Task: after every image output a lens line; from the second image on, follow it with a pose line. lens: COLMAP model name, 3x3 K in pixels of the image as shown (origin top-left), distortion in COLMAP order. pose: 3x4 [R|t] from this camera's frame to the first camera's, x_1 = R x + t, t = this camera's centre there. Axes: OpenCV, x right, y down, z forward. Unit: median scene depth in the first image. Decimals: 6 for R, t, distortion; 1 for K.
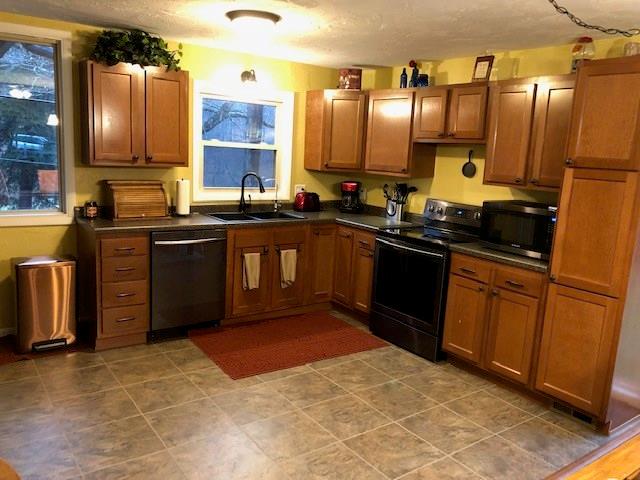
lens RADIAL K [[520.1, 0, 325.0], [0, 520.1, 237.1], [0, 0, 1]] dist [0.037549, -0.042810]
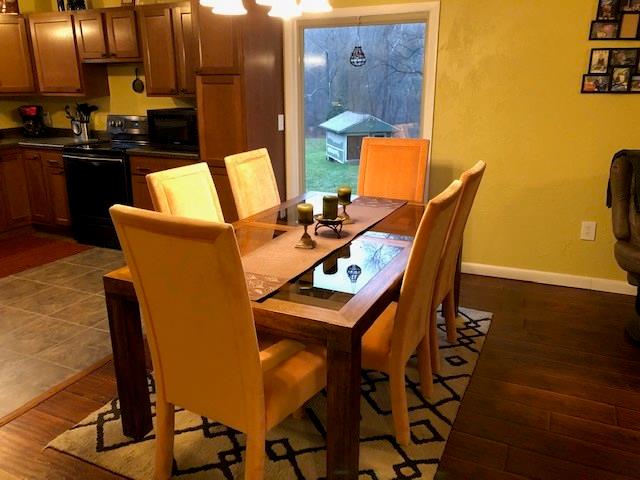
lens RADIAL K [[520.1, 0, 318.3], [0, 520.1, 230.6], [0, 0, 1]] dist [0.037549, -0.042810]
pose [[0.876403, -0.187181, 0.443713, 0.050862], [0.132594, 0.979550, 0.151331, 0.060053], [-0.462965, -0.073793, 0.883299, -0.219614]]
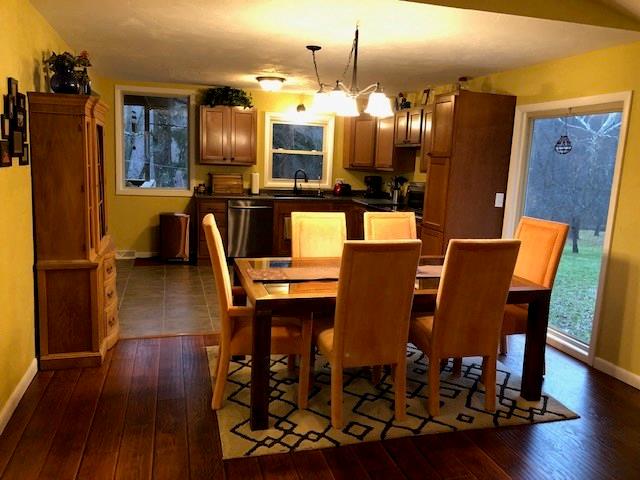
lens RADIAL K [[520.1, 0, 333.5], [0, 520.1, 244.2], [0, 0, 1]] dist [0.037549, -0.042810]
pose [[0.942402, 0.040354, -0.332041, 0.503632], [-0.047617, 0.998771, -0.013766, 0.123216], [0.331077, 0.028784, 0.943165, -0.455209]]
